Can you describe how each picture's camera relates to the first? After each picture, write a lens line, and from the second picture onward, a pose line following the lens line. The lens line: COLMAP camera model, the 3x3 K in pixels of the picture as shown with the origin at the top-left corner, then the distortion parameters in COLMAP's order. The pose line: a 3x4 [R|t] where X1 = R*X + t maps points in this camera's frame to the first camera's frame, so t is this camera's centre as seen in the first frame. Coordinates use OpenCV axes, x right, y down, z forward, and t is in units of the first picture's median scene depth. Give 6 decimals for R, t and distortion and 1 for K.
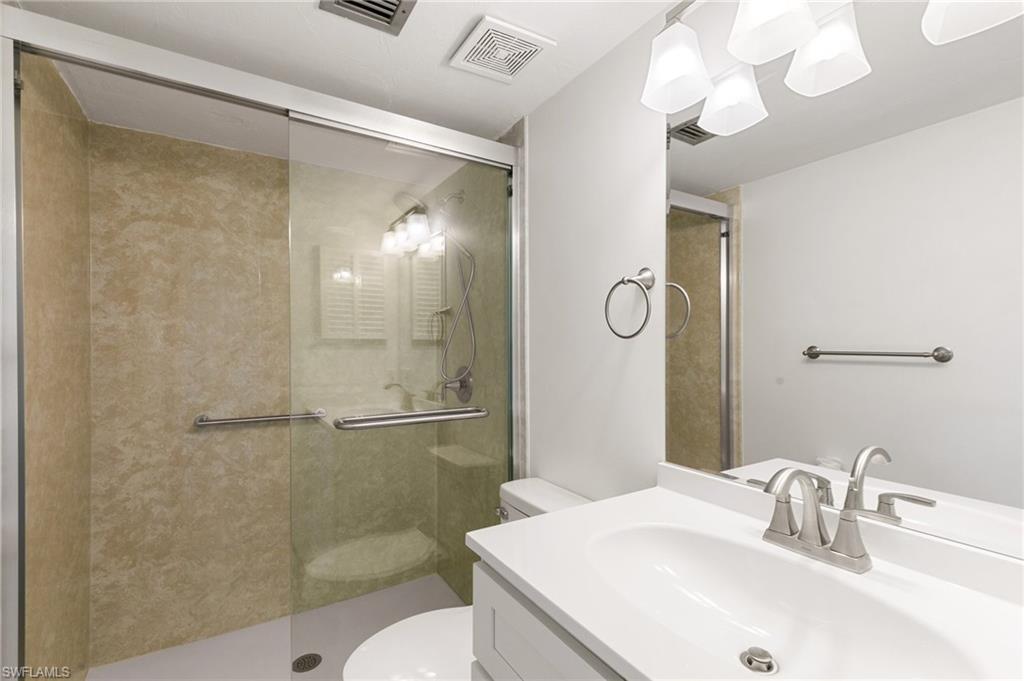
lens RADIAL K [[460.0, 0, 513.9], [0, 460.0, 345.3], [0, 0, 1]] dist [0.009516, -0.001008]
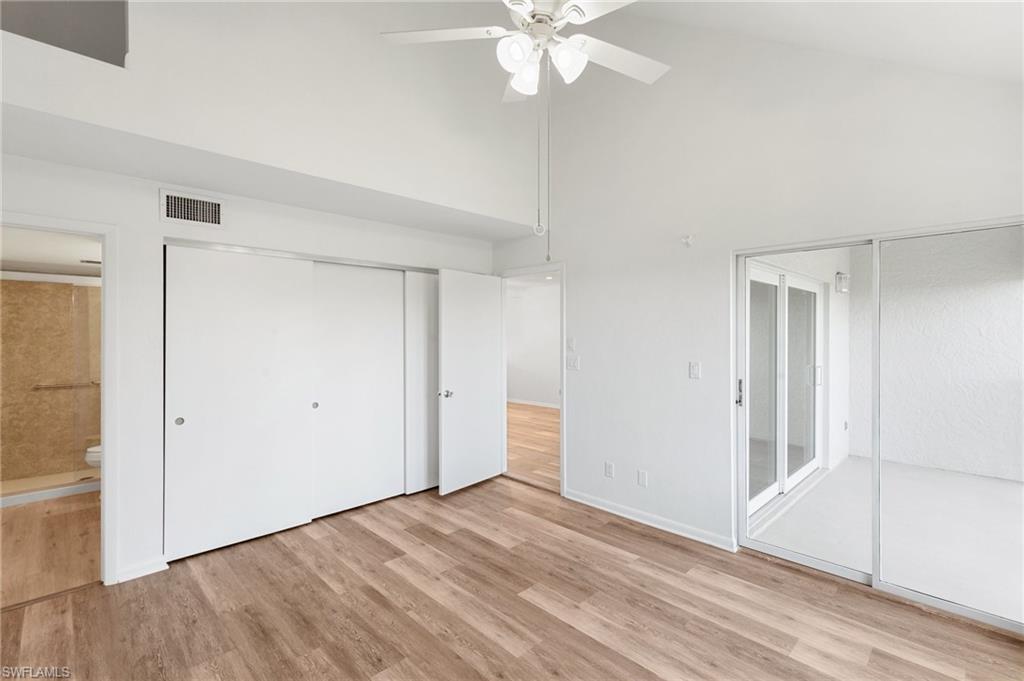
lens RADIAL K [[460.0, 0, 512.7], [0, 460.0, 331.6], [0, 0, 1]] dist [0.009516, -0.001008]
pose [[0.973098, 0.000641, 0.230390, 1.167078], [-0.000283, 0.999999, -0.001585, -0.117962], [-0.230390, 0.001477, 0.973097, -1.906499]]
